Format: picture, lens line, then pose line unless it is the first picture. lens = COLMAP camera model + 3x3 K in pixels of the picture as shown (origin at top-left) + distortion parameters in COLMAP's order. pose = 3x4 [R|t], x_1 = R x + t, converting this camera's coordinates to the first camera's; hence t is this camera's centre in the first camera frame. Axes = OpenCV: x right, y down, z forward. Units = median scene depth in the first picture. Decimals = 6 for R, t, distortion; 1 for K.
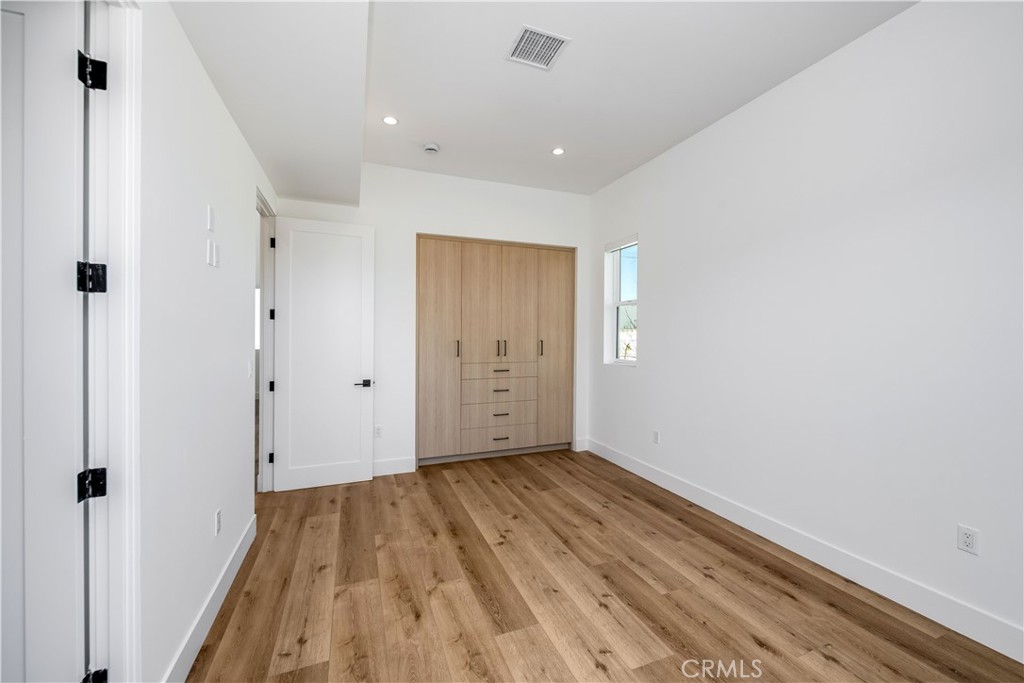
lens RADIAL K [[404.0, 0, 512.2], [0, 404.0, 340.6], [0, 0, 1]] dist [0.003837, -0.000360]
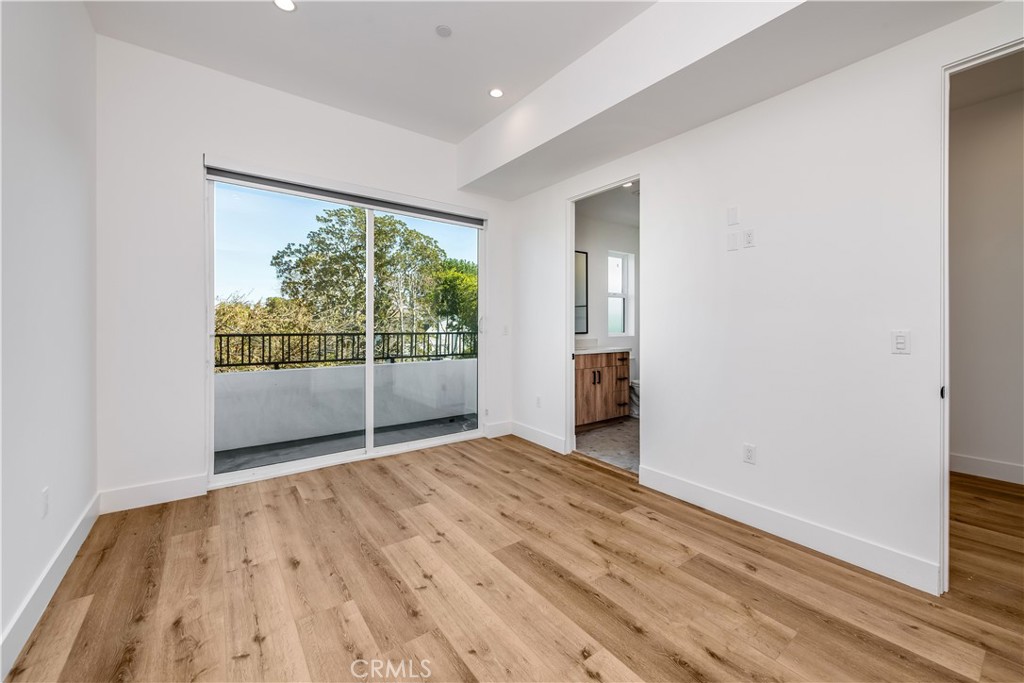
lens RADIAL K [[404.0, 0, 511.3], [0, 404.0, 344.5], [0, 0, 1]] dist [0.003837, -0.000360]
pose [[-0.965572, 0.006054, -0.260066, 0.263604], [-0.010179, 0.998084, 0.061025, 0.046528], [0.259938, 0.061571, -0.963660, 1.818339]]
